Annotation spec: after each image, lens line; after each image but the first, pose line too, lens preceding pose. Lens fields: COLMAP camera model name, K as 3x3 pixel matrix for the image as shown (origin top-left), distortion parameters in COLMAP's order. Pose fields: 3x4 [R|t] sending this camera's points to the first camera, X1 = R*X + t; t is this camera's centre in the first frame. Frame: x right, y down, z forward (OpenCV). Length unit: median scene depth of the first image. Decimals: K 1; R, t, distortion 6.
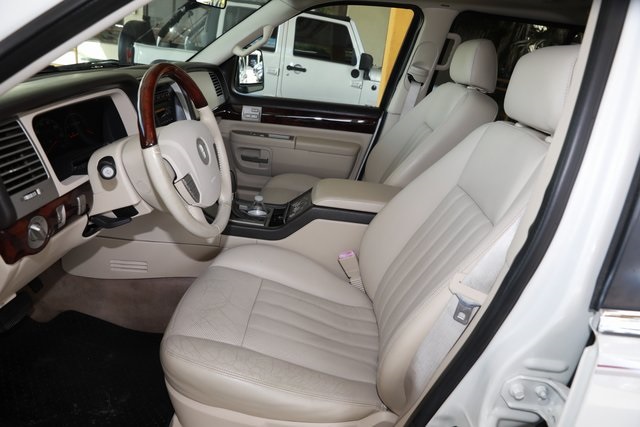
lens RADIAL K [[435.2, 0, 320.0], [0, 435.2, 213.5], [0, 0, 1]] dist [-0.105375, 0.085880]
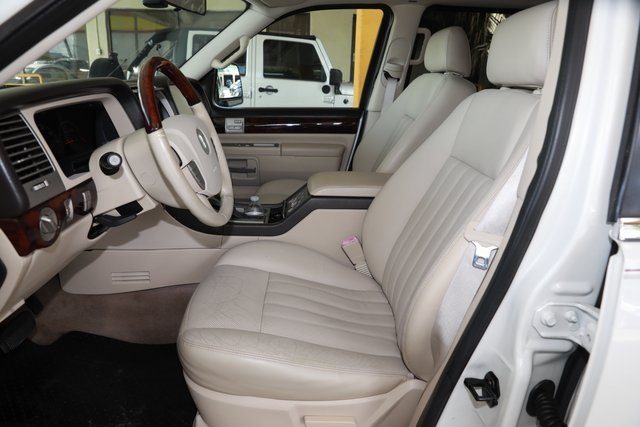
lens RADIAL K [[435.2, 0, 320.0], [0, 435.2, 213.5], [0, 0, 1]] dist [-0.105375, 0.085880]
pose [[0.993186, -0.106056, 0.048300, -0.055039], [0.108671, 0.992545, -0.055189, 0.090028], [-0.042087, 0.060061, 0.997307, -0.004363]]
